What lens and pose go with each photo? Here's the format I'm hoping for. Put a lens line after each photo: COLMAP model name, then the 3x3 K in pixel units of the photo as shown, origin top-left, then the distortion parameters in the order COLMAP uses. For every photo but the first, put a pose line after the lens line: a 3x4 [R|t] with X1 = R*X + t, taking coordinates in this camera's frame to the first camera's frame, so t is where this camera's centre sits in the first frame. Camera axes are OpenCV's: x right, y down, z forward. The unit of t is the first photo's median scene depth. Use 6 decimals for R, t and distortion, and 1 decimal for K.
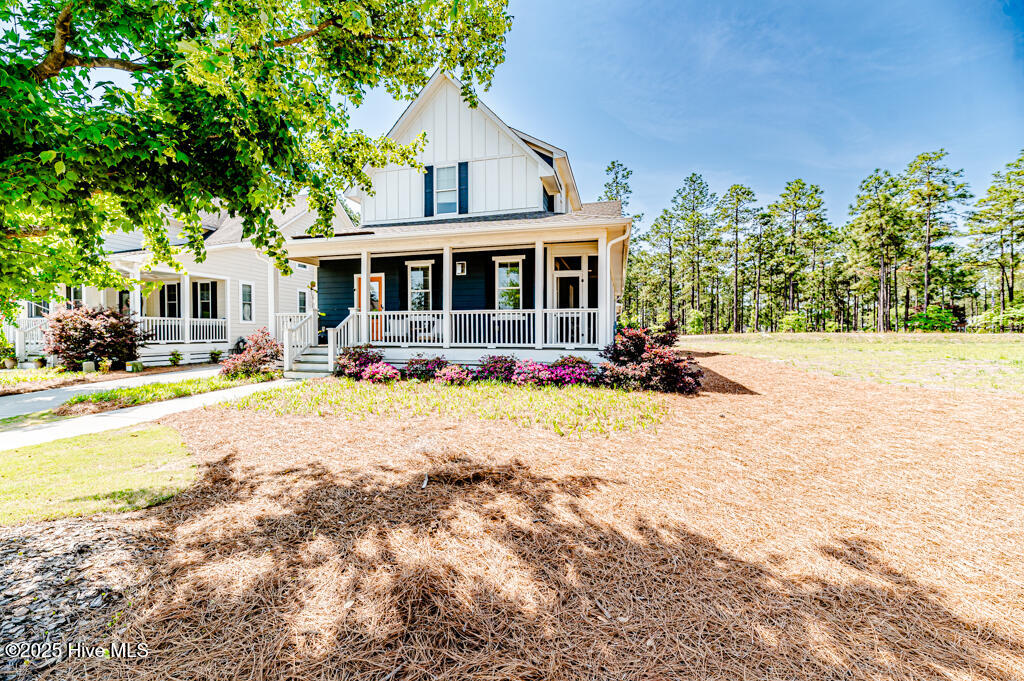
lens RADIAL K [[422.2, 0, 512.0], [0, 422.2, 340.5], [0, 0, 1]] dist [-0.002234, -0.000439]
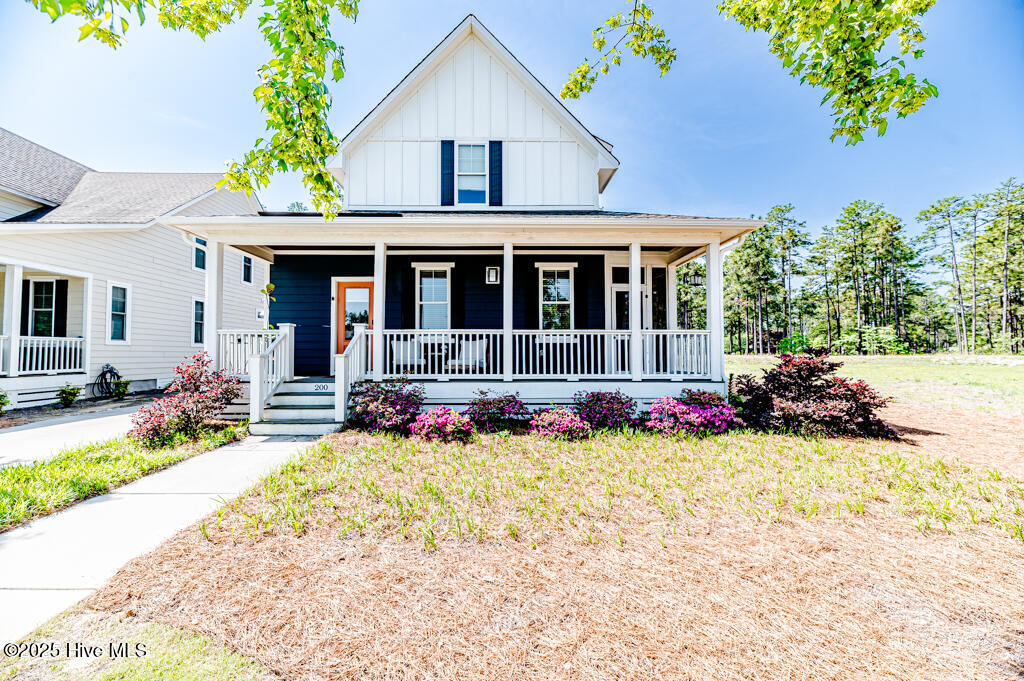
lens RADIAL K [[422.2, 0, 512.0], [0, 422.2, 340.5], [0, 0, 1]] dist [-0.002234, -0.000439]
pose [[0.960939, 0.008495, 0.276629, -0.299422], [0.005603, 0.998727, -0.050134, -0.013506], [-0.276702, 0.049726, 0.959668, 0.258501]]
